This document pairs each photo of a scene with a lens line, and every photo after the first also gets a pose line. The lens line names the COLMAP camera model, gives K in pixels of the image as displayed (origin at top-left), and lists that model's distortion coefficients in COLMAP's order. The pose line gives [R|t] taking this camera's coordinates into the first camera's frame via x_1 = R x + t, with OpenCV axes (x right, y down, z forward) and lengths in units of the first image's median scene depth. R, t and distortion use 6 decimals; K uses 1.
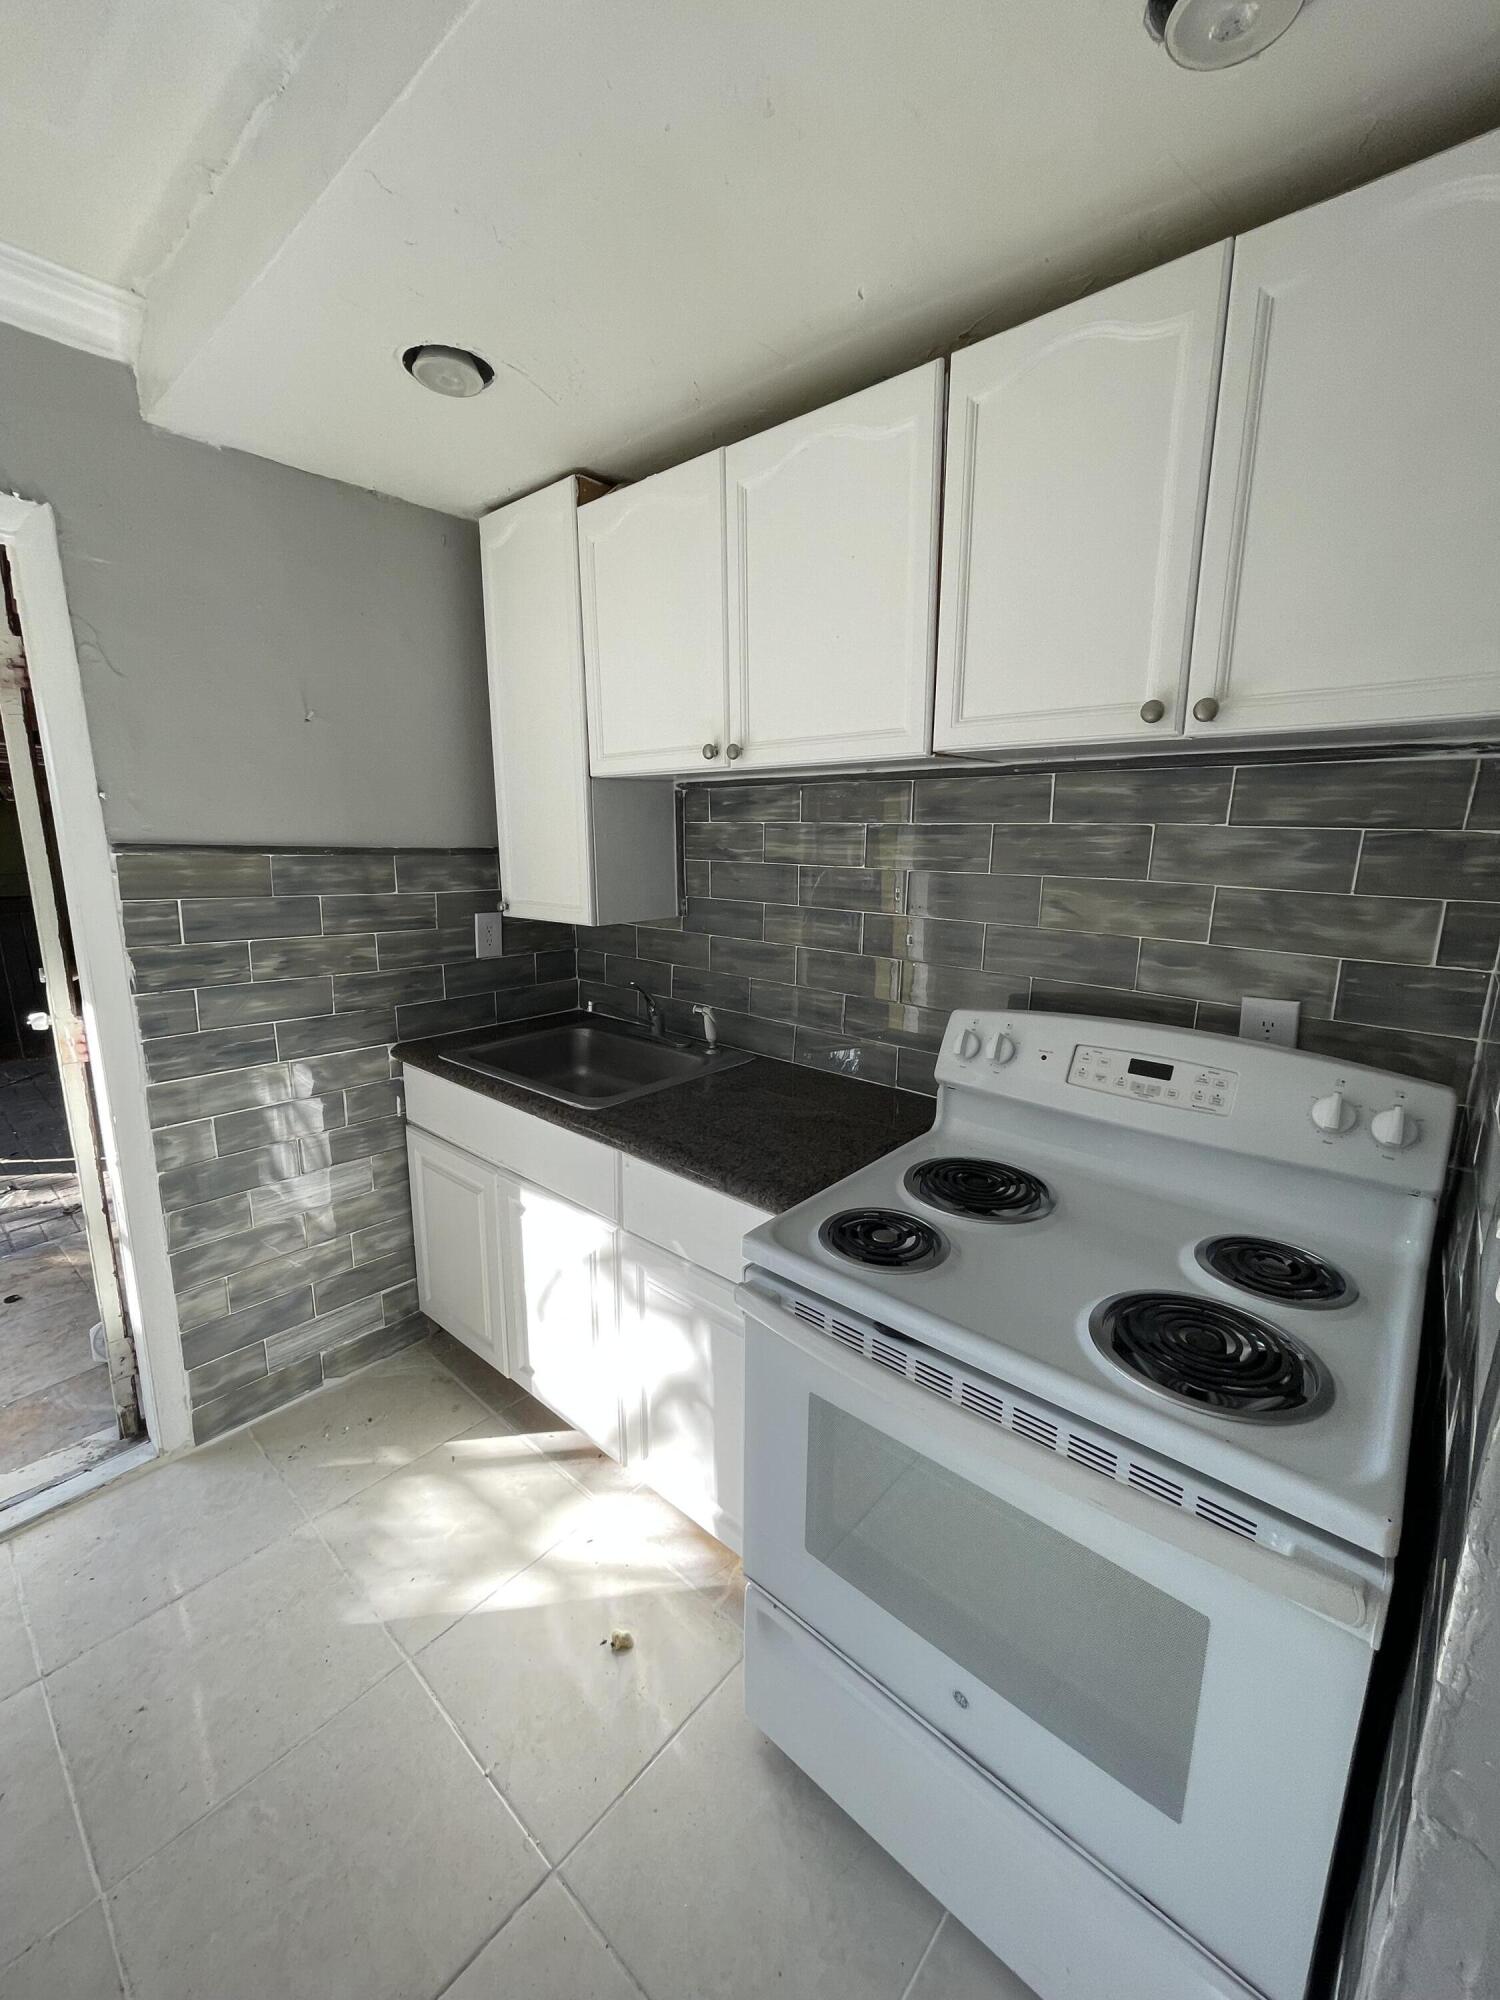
lens RADIAL K [[802.0, 0, 745.0], [0, 802.0, 995.5], [0, 0, 1]] dist [-0.006650, 0.000222]
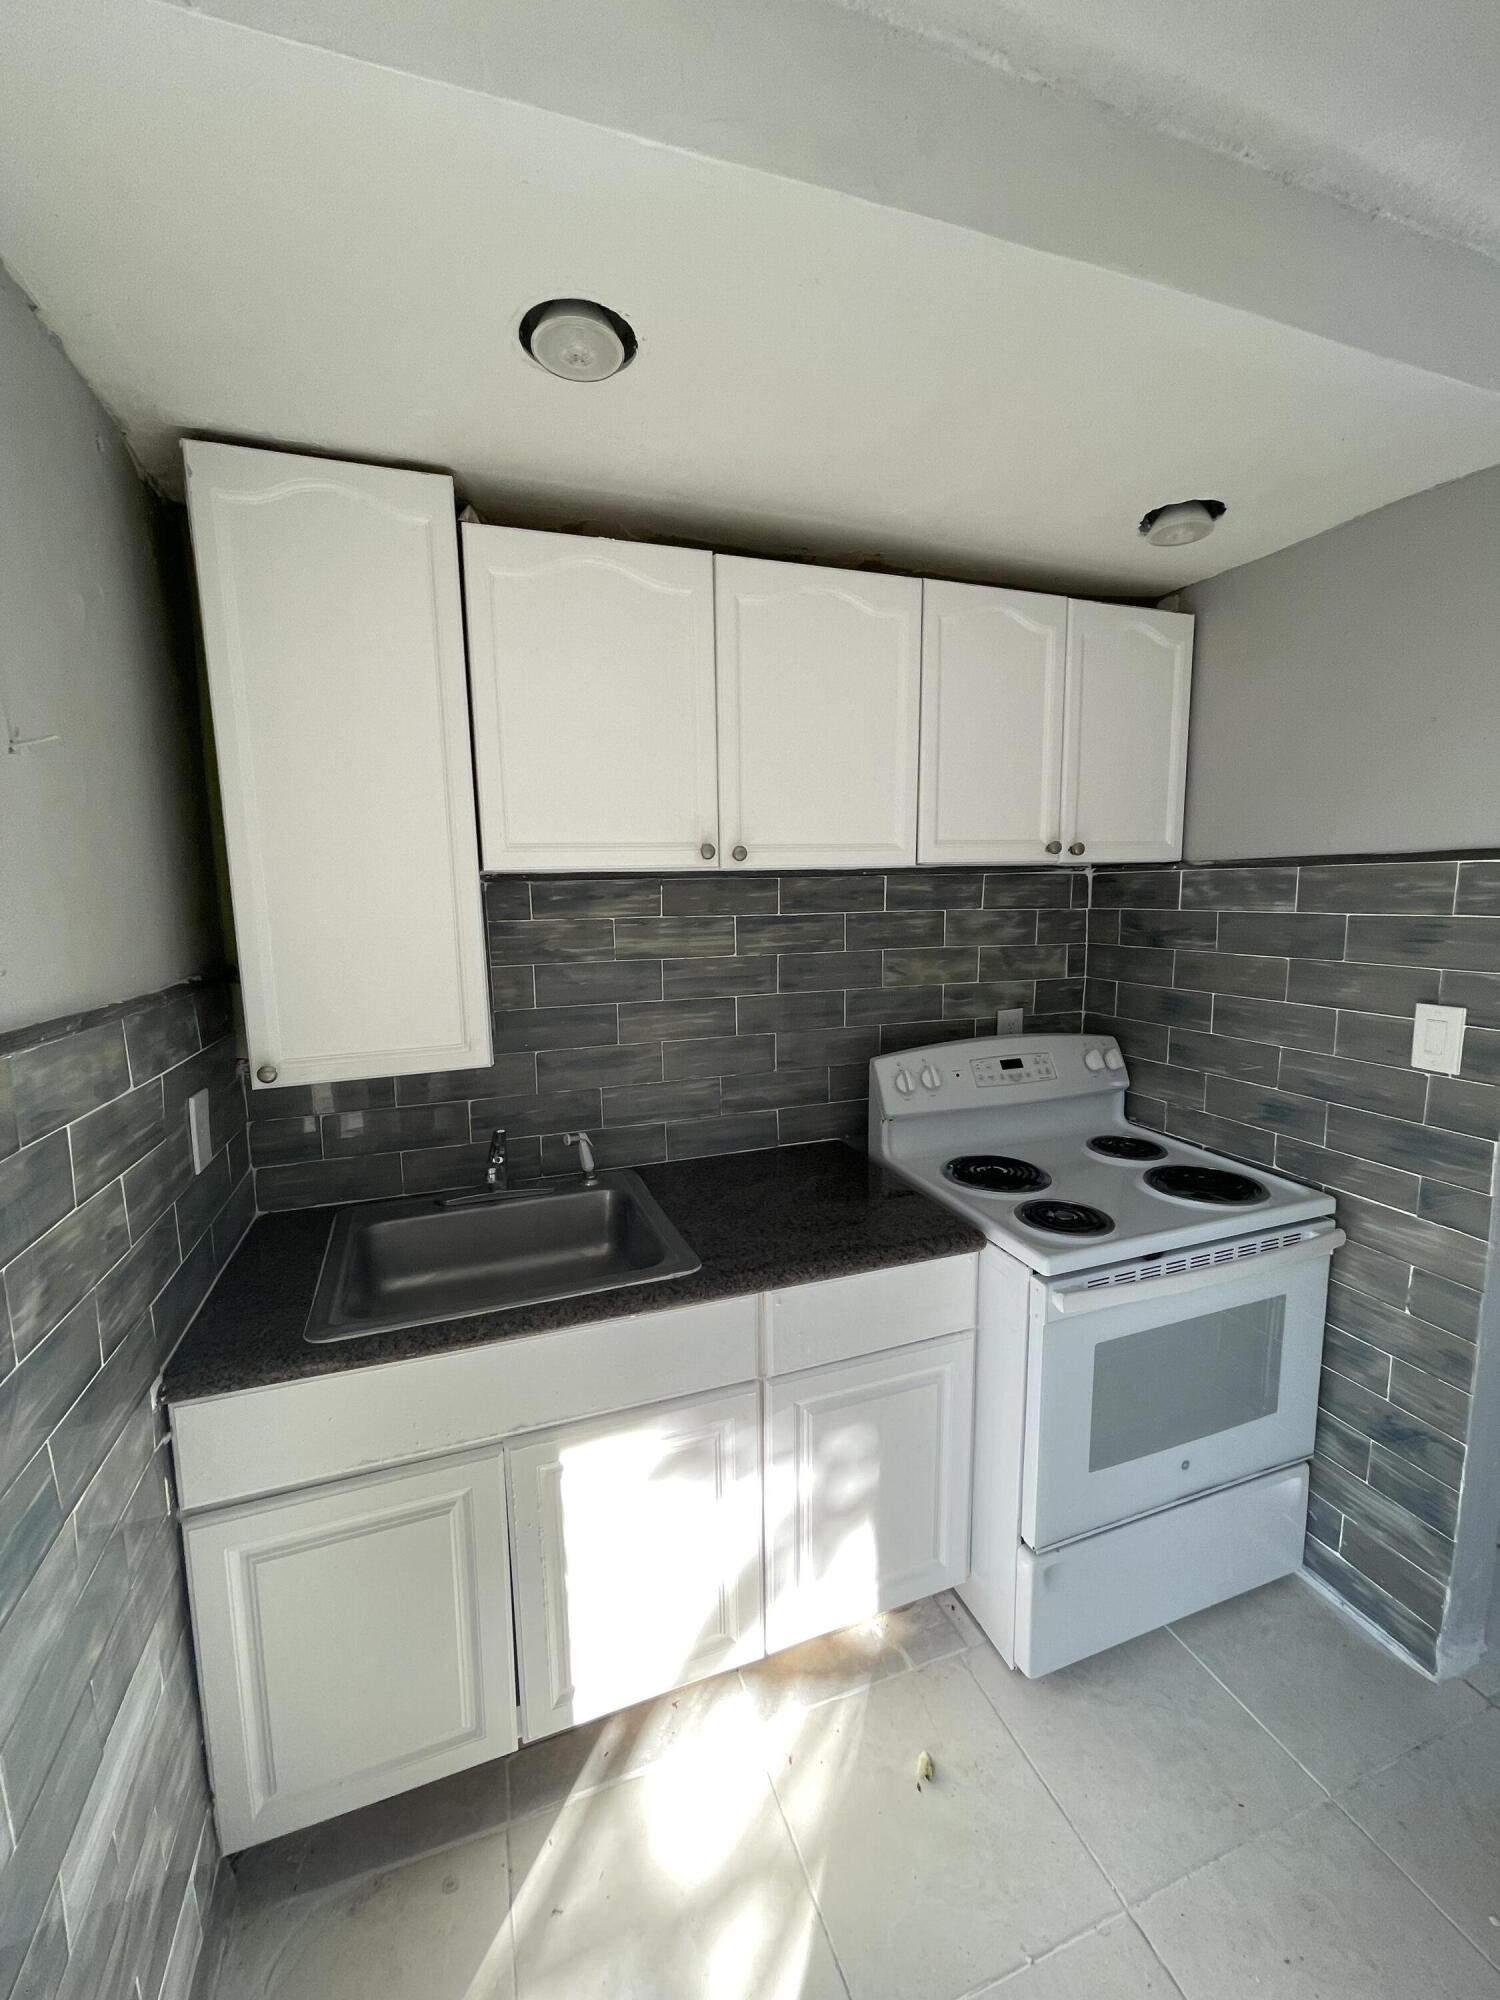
lens RADIAL K [[802.0, 0, 743.0], [0, 802.0, 993.3], [0, 0, 1]] dist [-0.006650, 0.000222]
pose [[0.483377, -0.132073, 0.865392, -0.949400], [0.195553, 0.979864, 0.040314, -0.183023], [-0.853291, 0.149743, 0.499471, 0.554694]]
